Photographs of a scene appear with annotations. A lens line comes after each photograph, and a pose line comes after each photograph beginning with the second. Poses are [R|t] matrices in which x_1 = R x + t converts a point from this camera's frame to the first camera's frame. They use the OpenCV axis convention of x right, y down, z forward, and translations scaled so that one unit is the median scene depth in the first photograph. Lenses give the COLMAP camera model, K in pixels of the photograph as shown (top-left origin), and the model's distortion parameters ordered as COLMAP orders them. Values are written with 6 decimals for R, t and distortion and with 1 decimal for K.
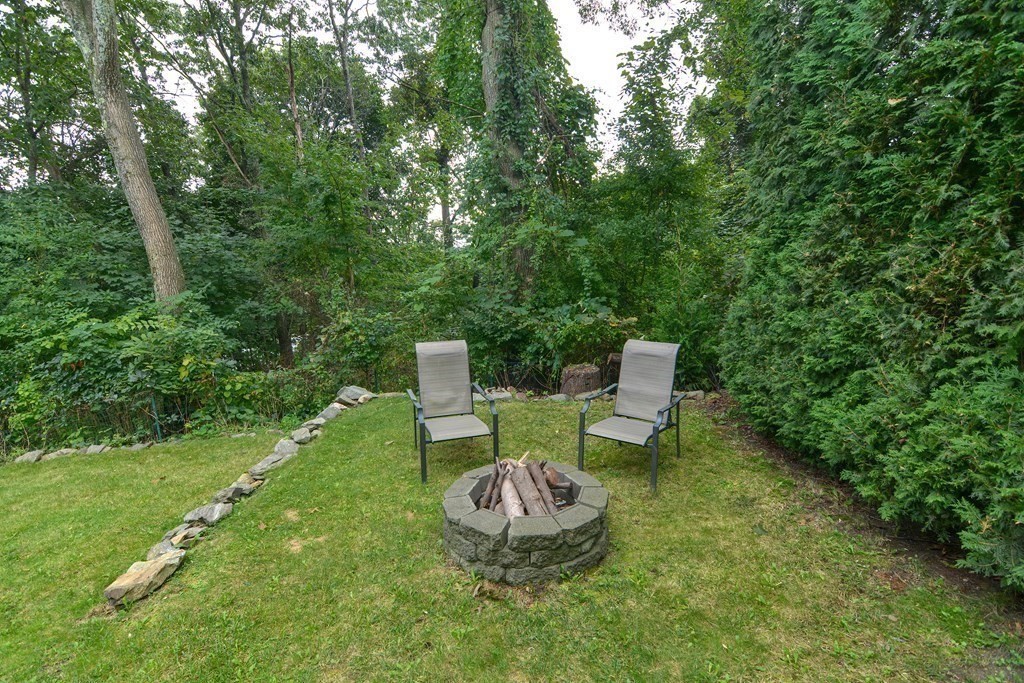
lens RADIAL K [[501.4, 0, 506.4], [0, 501.4, 342.1], [0, 0, 1]] dist [-0.002739, -0.001999]
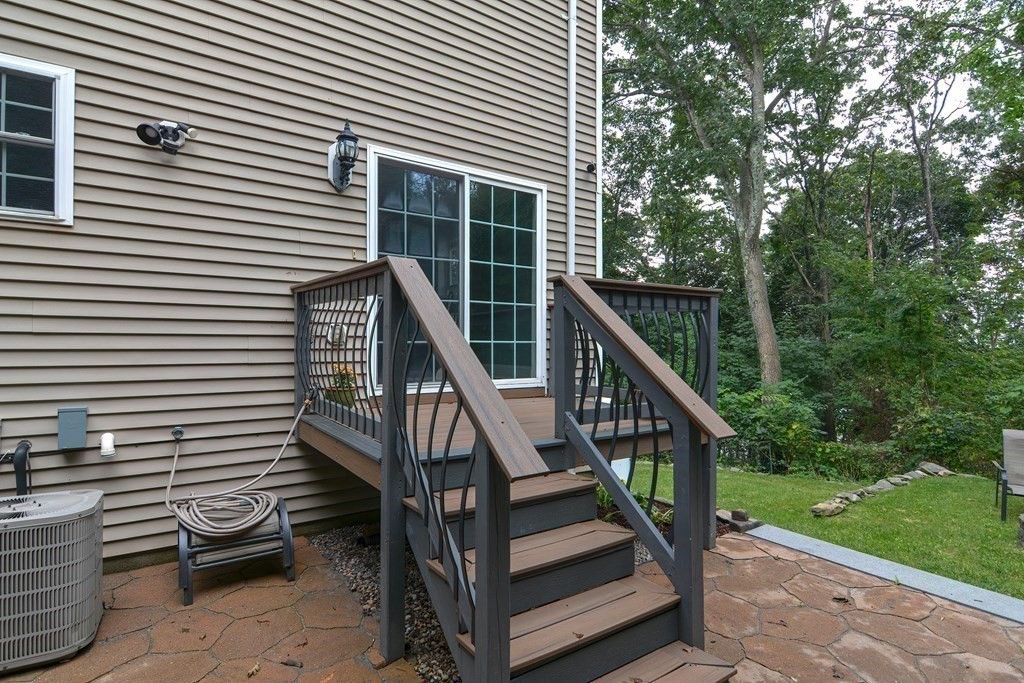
lens RADIAL K [[501.4, 0, 529.0], [0, 501.4, 345.8], [0, 0, 1]] dist [-0.002739, -0.001999]
pose [[0.593172, 0.024192, -0.804712, 0.078293], [-0.167628, 0.981353, -0.094061, 0.064165], [0.787431, 0.190687, 0.586167, -0.467777]]
